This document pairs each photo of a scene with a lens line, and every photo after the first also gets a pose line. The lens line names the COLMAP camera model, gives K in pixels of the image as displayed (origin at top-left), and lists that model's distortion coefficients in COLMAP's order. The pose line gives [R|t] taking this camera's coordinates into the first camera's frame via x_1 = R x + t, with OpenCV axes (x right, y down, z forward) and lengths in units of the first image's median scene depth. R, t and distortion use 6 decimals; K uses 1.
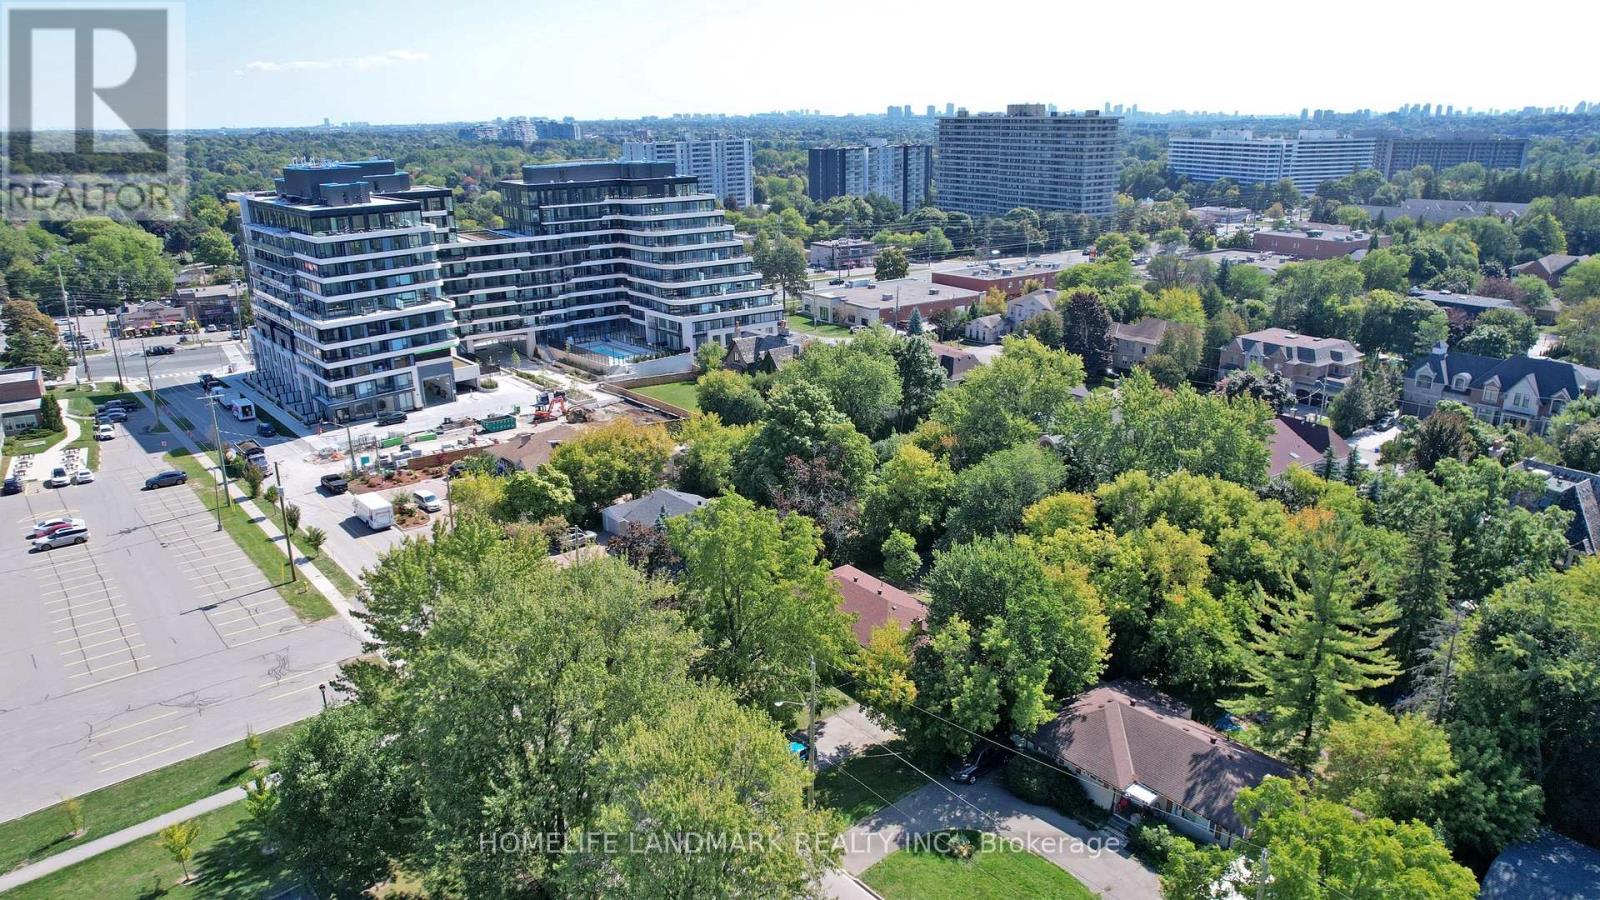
lens RADIAL K [[1025.5, 0, 800.0], [0, 1025.5, 450.0], [0, 0, 1]] dist [-0.072052, 0.060851]
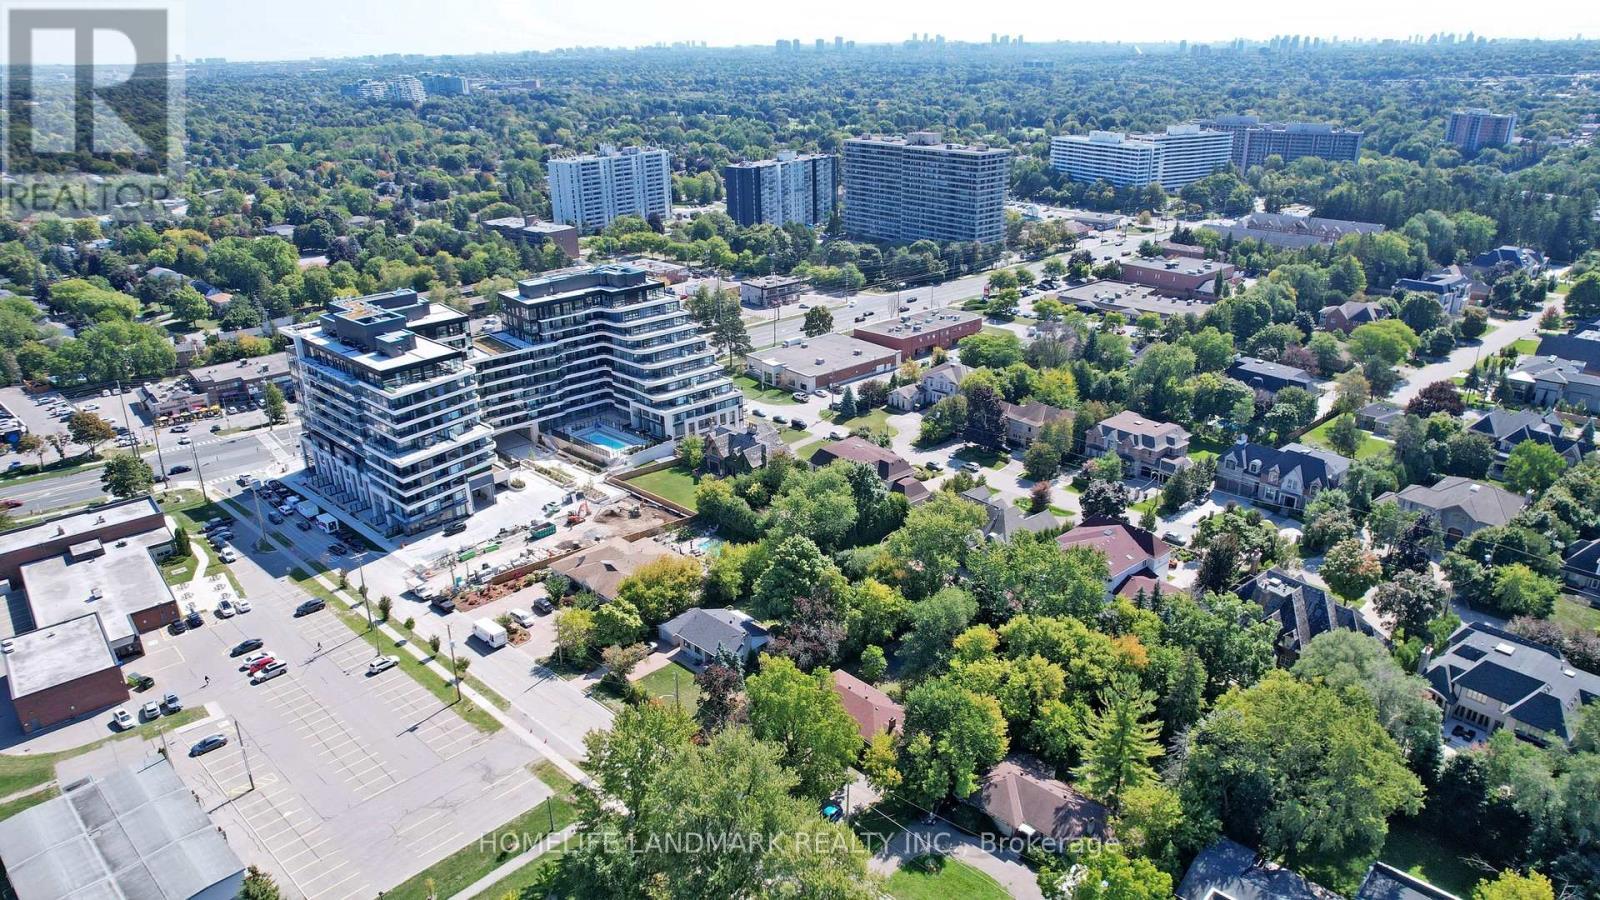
lens RADIAL K [[1015.0, 0, 800.0], [0, 1015.0, 450.0], [0, 0, 1]] dist [-0.046097, 0.000394]
pose [[0.994696, -0.045042, 0.092474, -0.081876], [0.039647, 0.997449, 0.059366, -0.182541], [-0.094912, -0.055385, 0.993944, -0.286164]]
